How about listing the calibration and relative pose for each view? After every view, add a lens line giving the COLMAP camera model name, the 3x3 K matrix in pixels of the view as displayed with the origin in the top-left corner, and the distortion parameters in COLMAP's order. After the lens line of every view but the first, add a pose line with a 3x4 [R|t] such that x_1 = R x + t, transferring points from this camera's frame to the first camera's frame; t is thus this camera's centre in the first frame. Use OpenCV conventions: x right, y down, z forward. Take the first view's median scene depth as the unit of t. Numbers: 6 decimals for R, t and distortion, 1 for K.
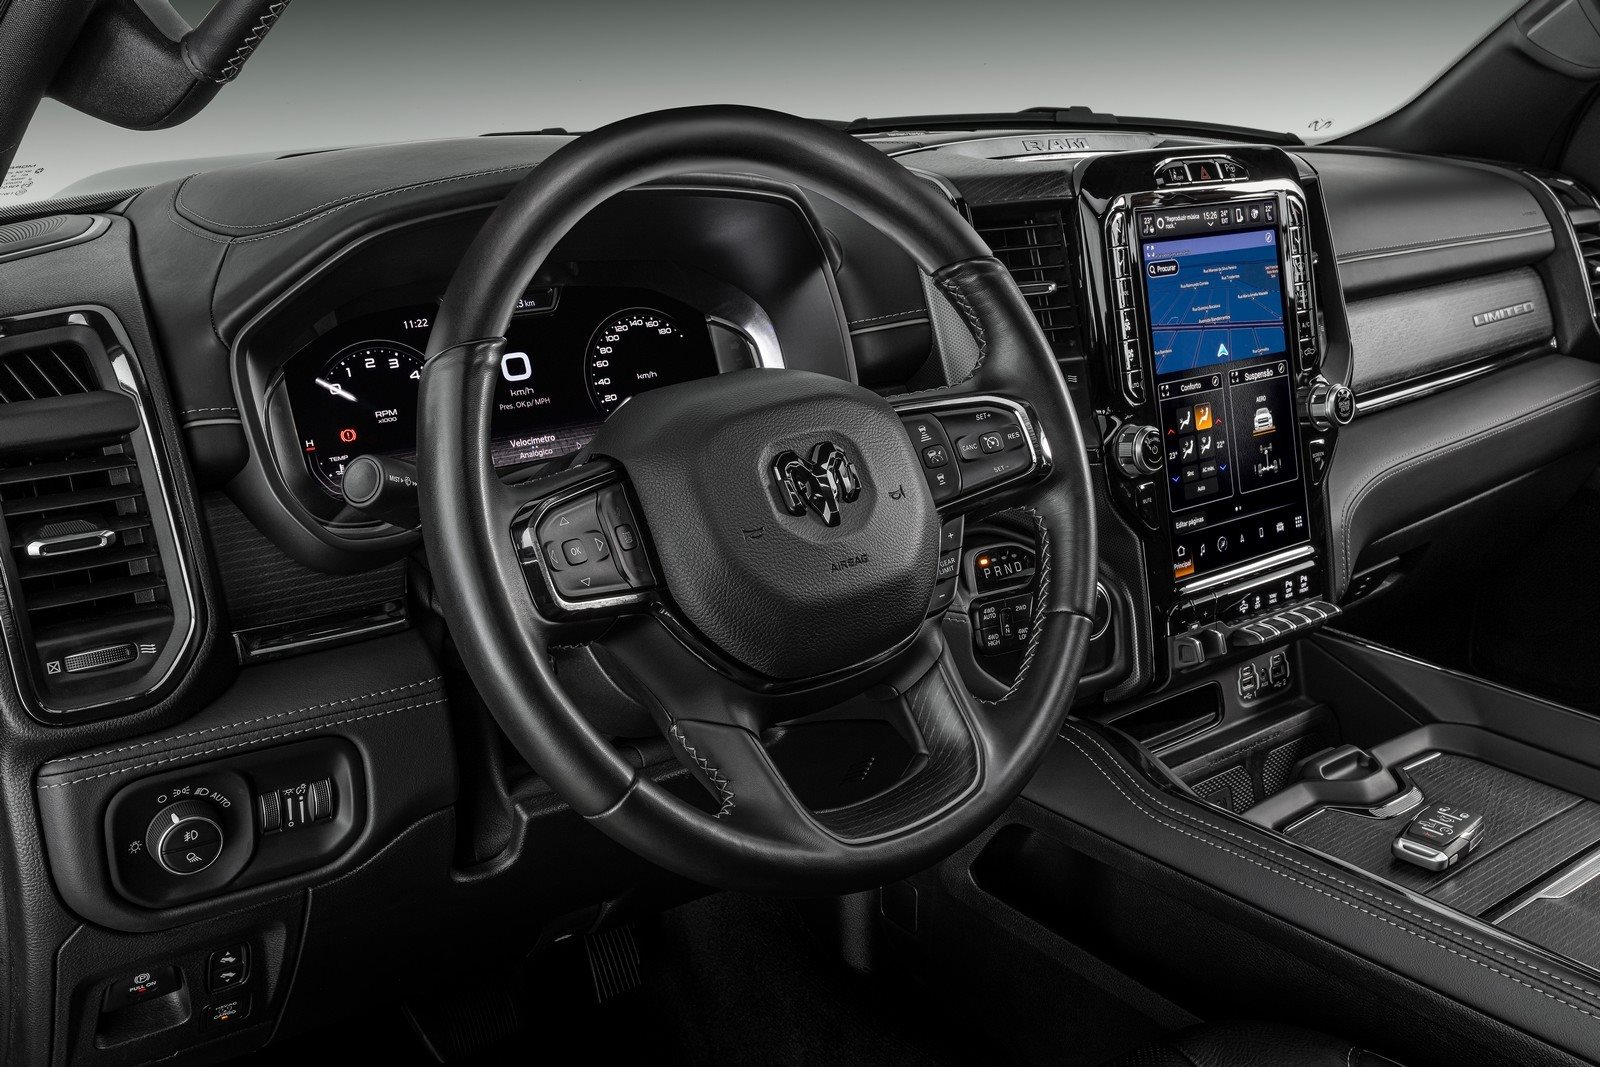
lens RADIAL K [[1650.5, 0, 800.0], [0, 1650.5, 533.5], [0, 0, 1]] dist [-0.009576, 0.131965]
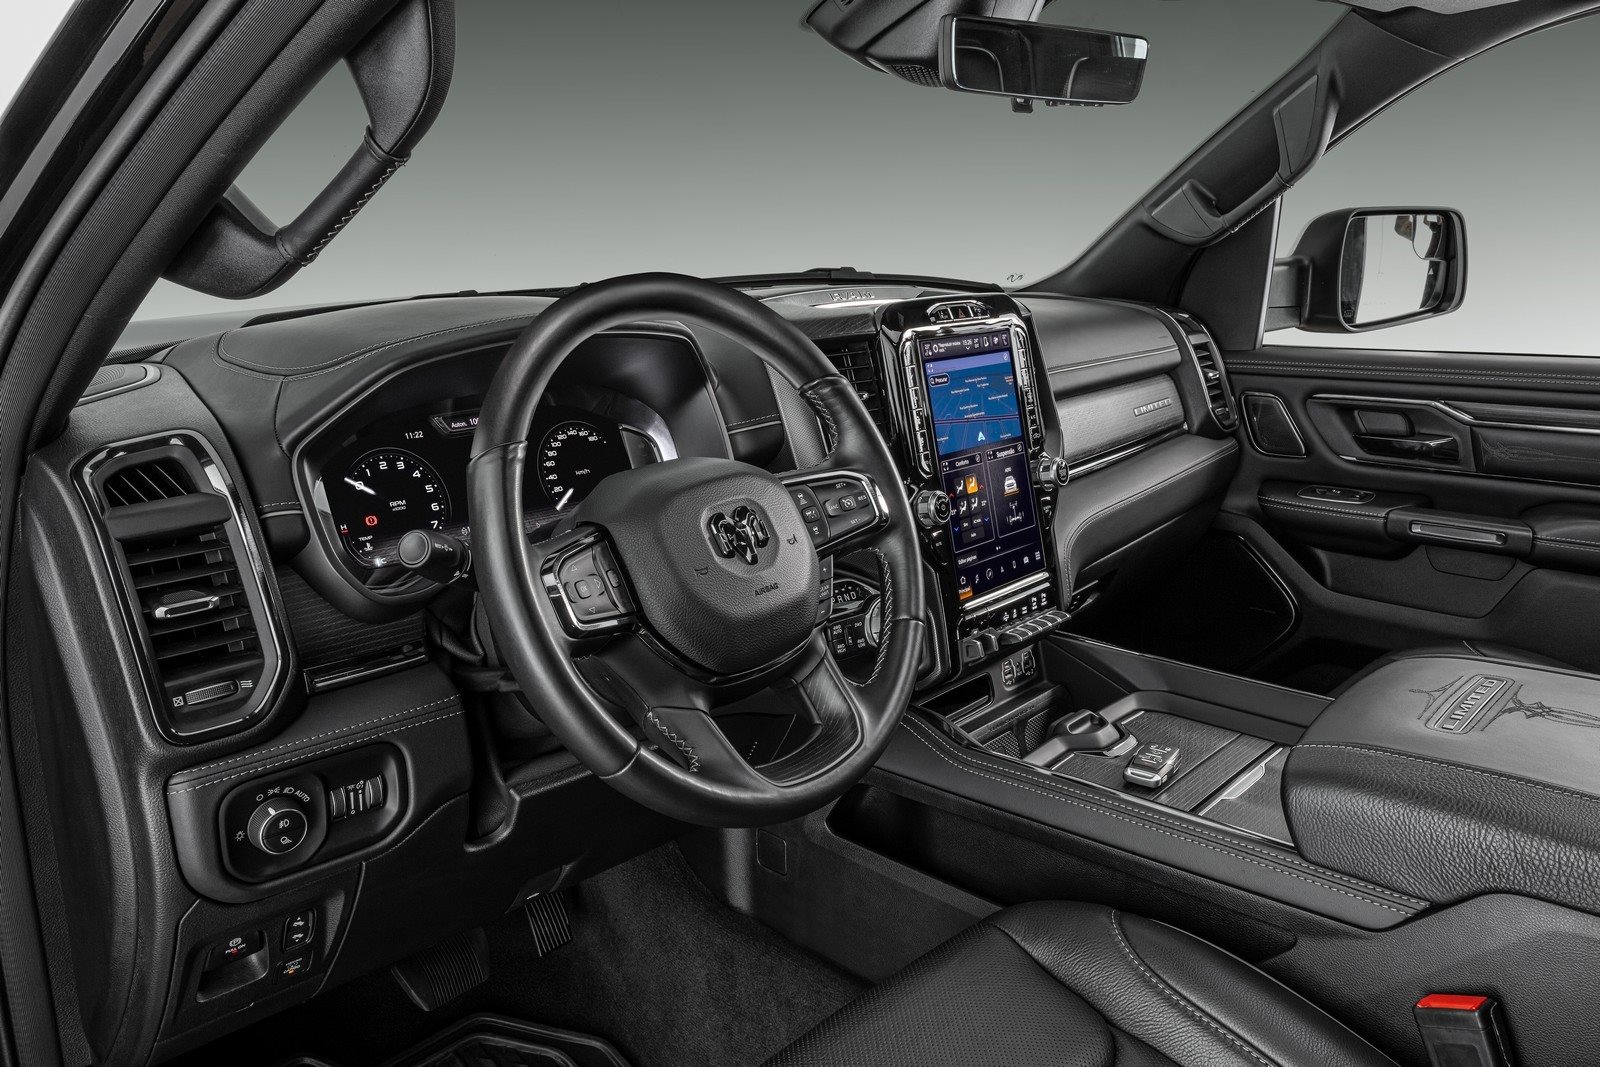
lens RADIAL K [[1323.0, 0, 800.0], [0, 1323.0, 533.5], [0, 0, 1]] dist [0.000234, 0.089213]
pose [[0.985550, -0.049049, 0.162130, -0.109062], [0.057643, 0.997147, -0.048733, 0.023752], [-0.159277, 0.057374, 0.985565, -0.115752]]
